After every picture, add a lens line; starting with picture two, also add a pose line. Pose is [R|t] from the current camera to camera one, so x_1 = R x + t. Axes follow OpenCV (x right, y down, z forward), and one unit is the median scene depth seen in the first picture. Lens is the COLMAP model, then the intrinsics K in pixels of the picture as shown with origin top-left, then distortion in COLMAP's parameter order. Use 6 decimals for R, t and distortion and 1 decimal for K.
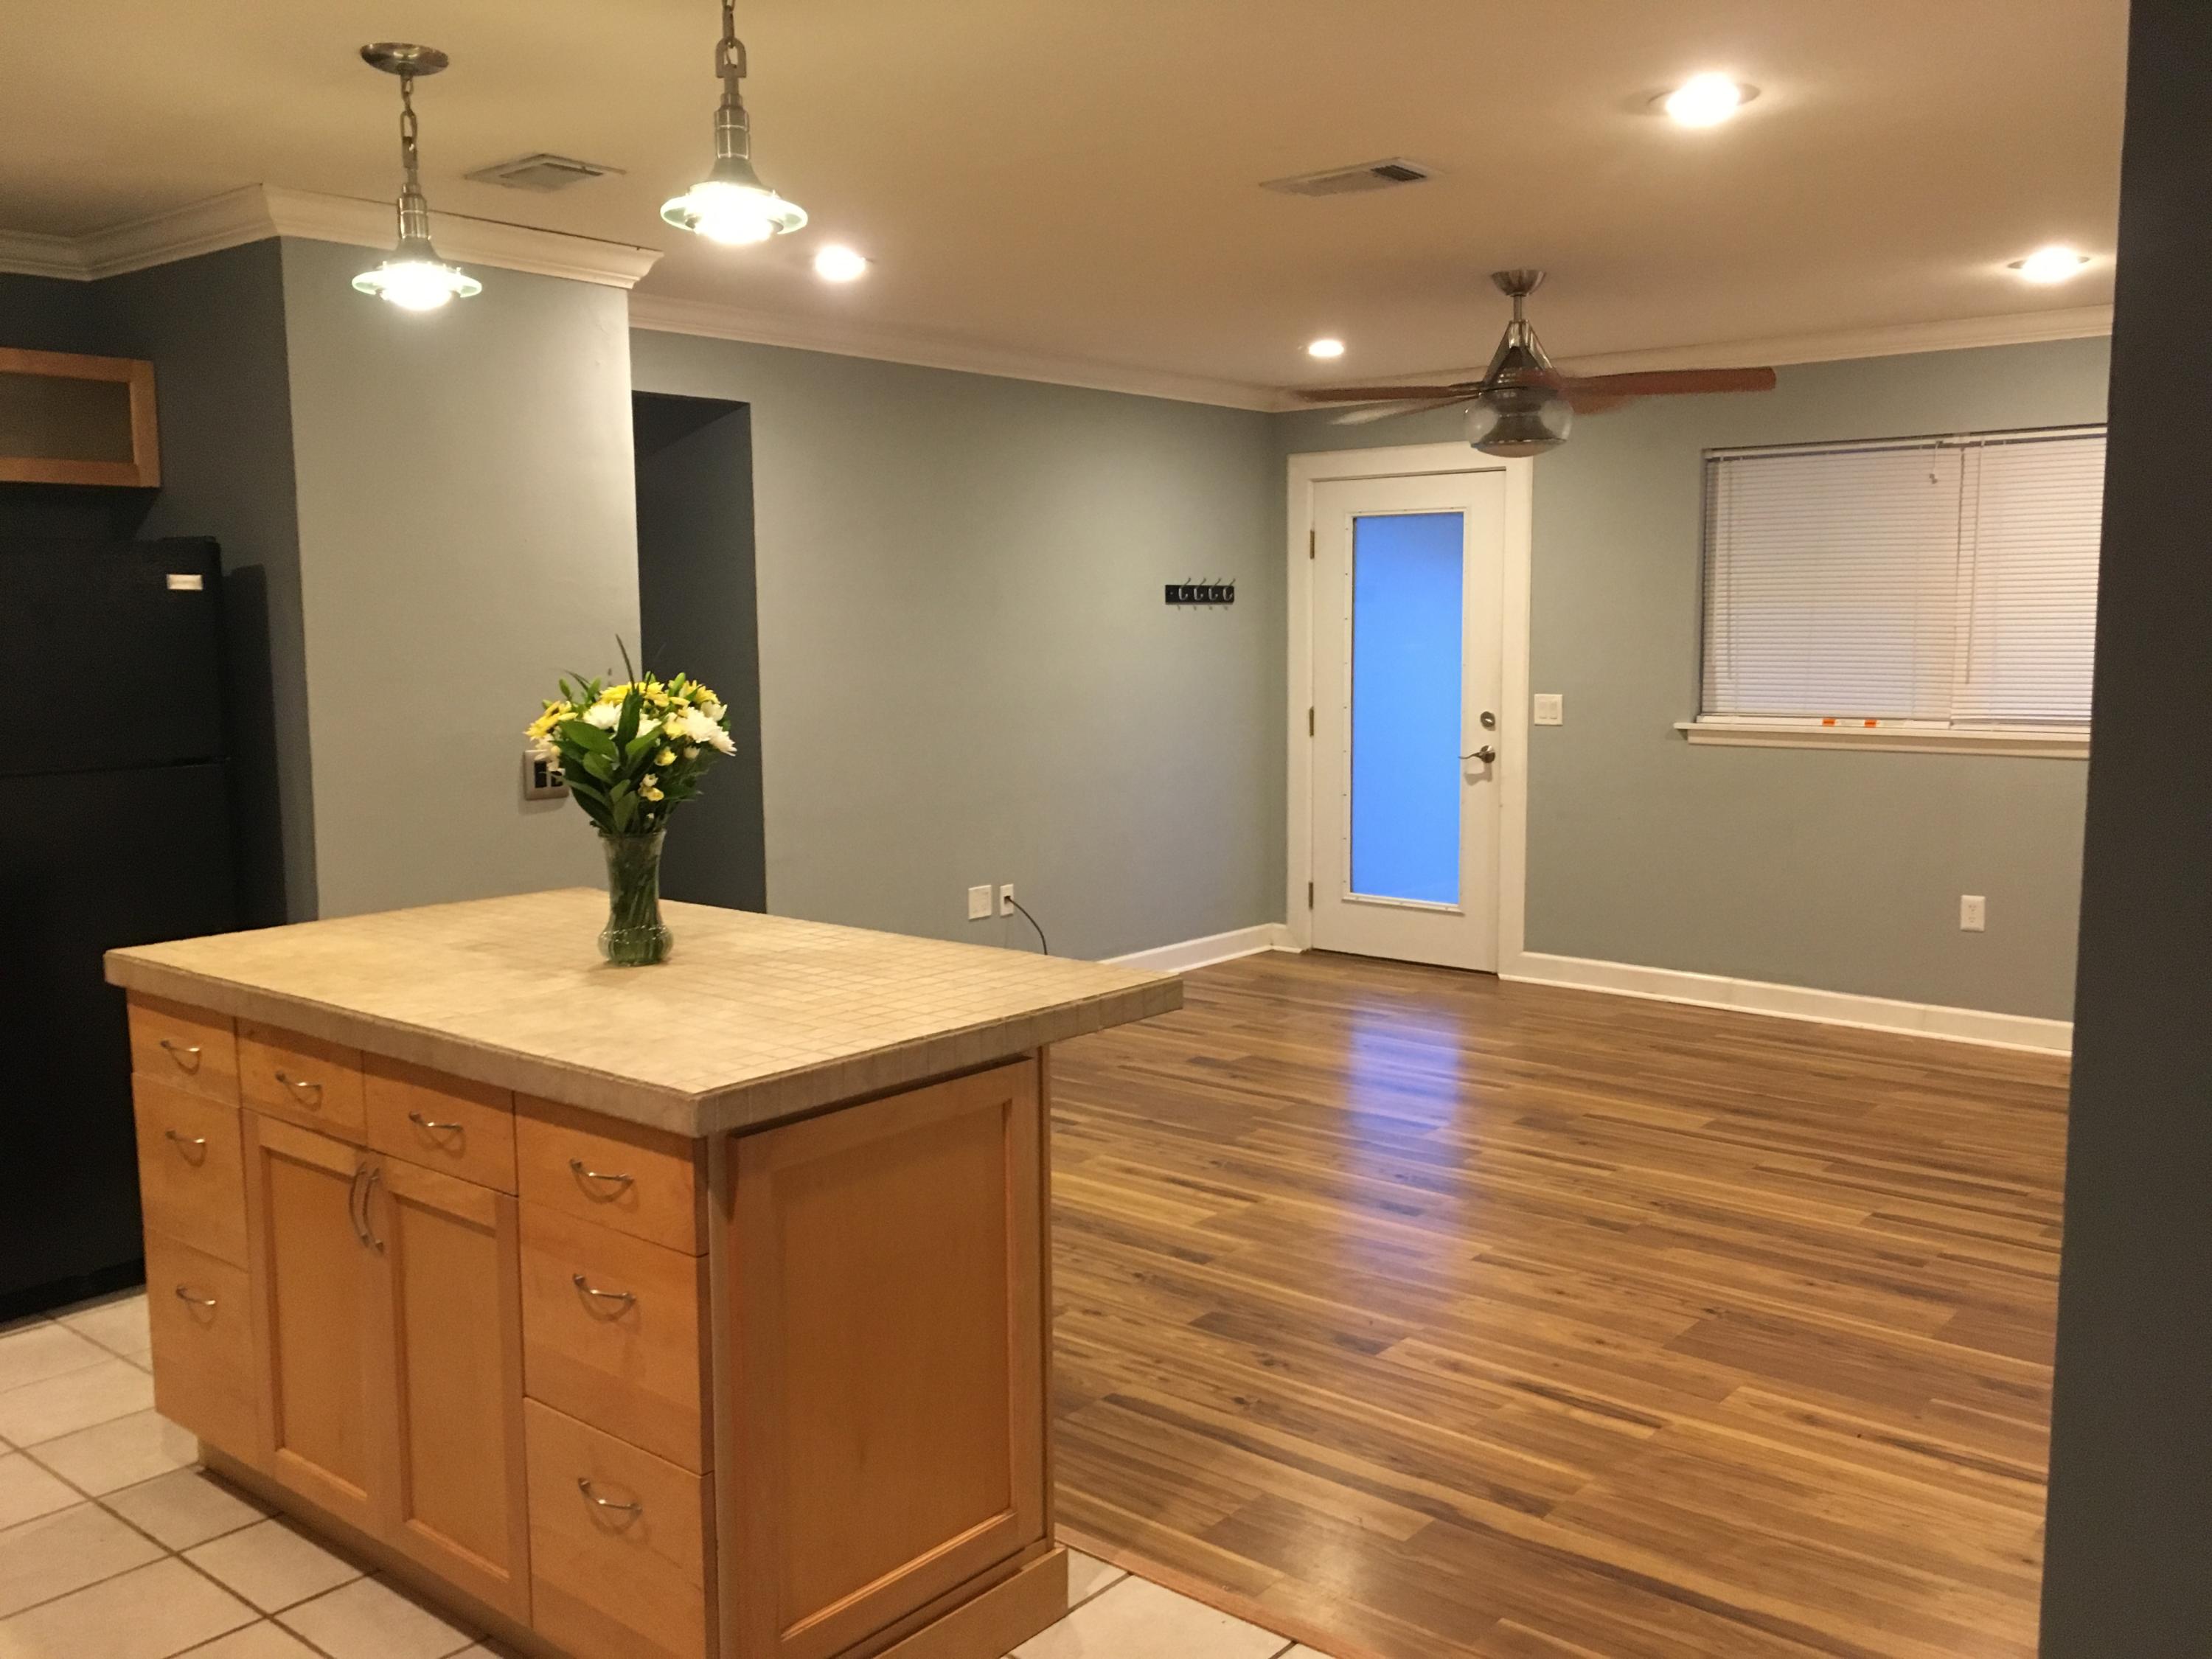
lens RADIAL K [[1883.5, 0, 1124.3], [0, 1883.5, 835.1], [0, 0, 1]] dist [0.068491, -0.087855]
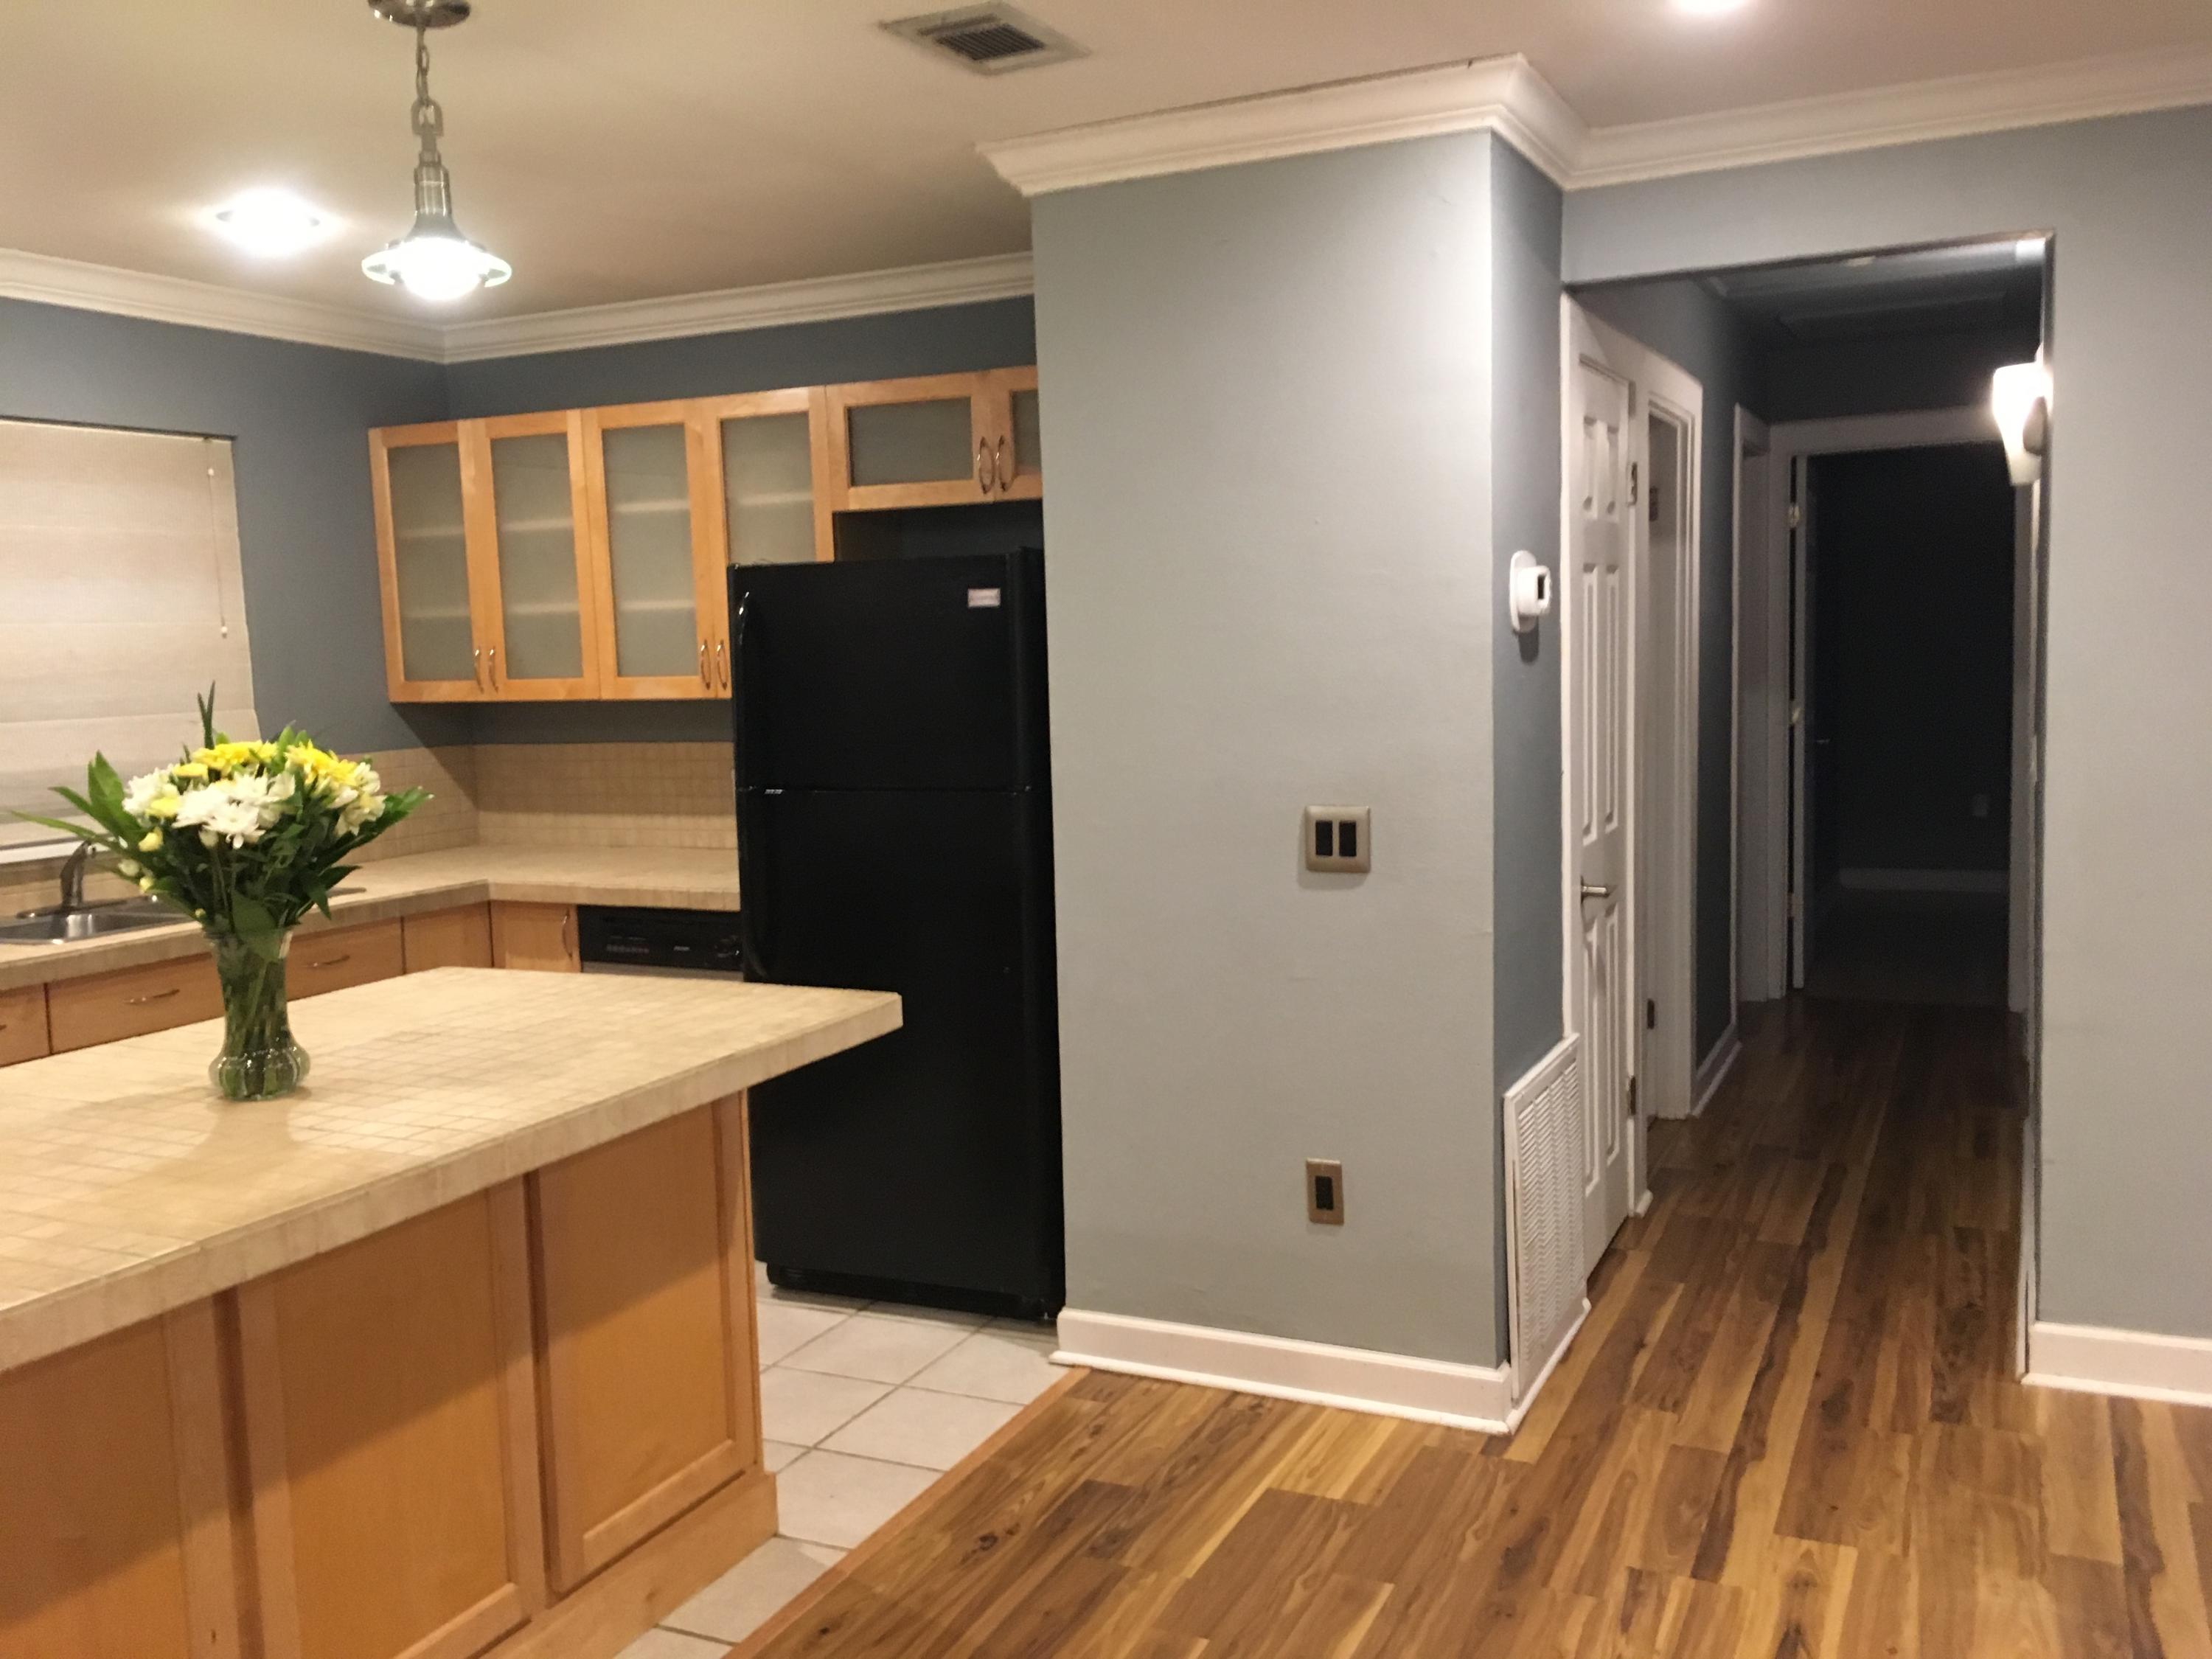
lens RADIAL K [[1883.5, 0, 1124.3], [0, 1883.5, 835.1], [0, 0, 1]] dist [0.068491, -0.087855]
pose [[0.246998, 0.102921, -0.963535, 0.375017], [-0.083895, 0.992881, 0.084550, -0.087554], [0.965377, 0.059952, 0.253875, 0.726015]]
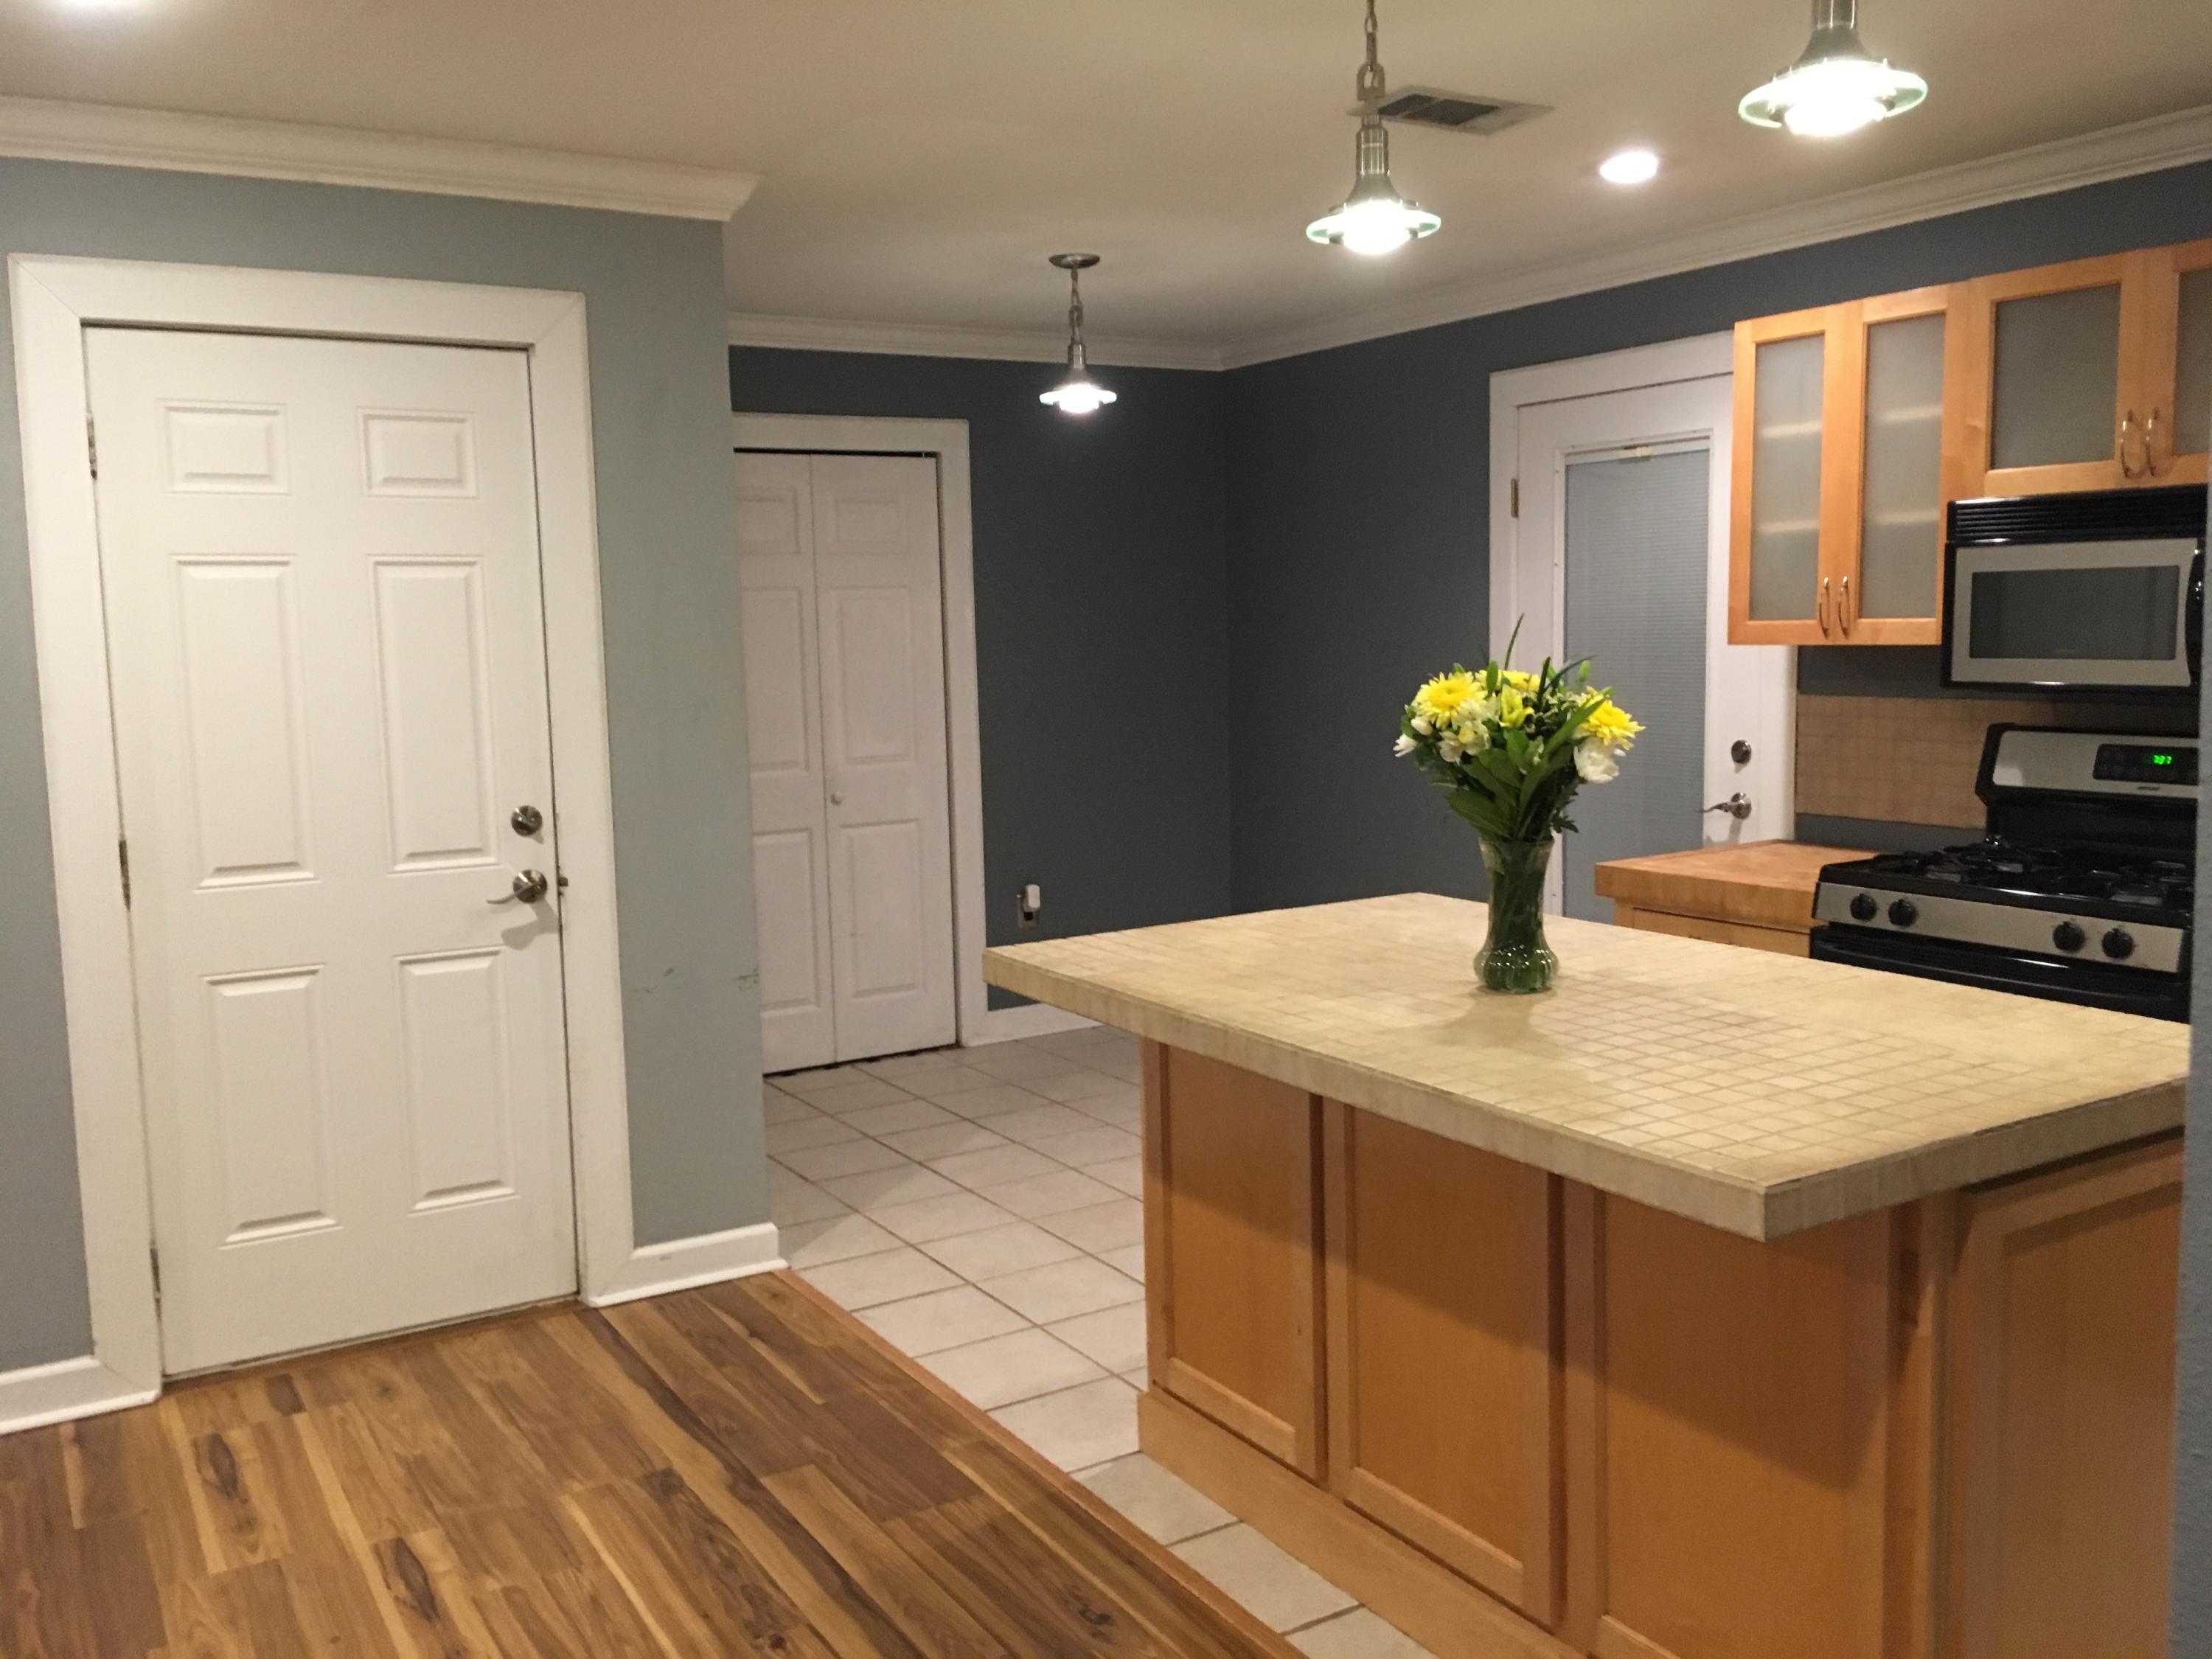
lens RADIAL K [[1870.5, 0, 1102.3], [0, 1870.5, 831.3], [0, 0, 1]] dist [0.072514, -0.101390]
pose [[-0.941411, -0.009048, 0.337140, -0.234822], [0.070151, 0.972523, 0.221987, -0.133345], [-0.329885, 0.232632, -0.914909, 1.172551]]
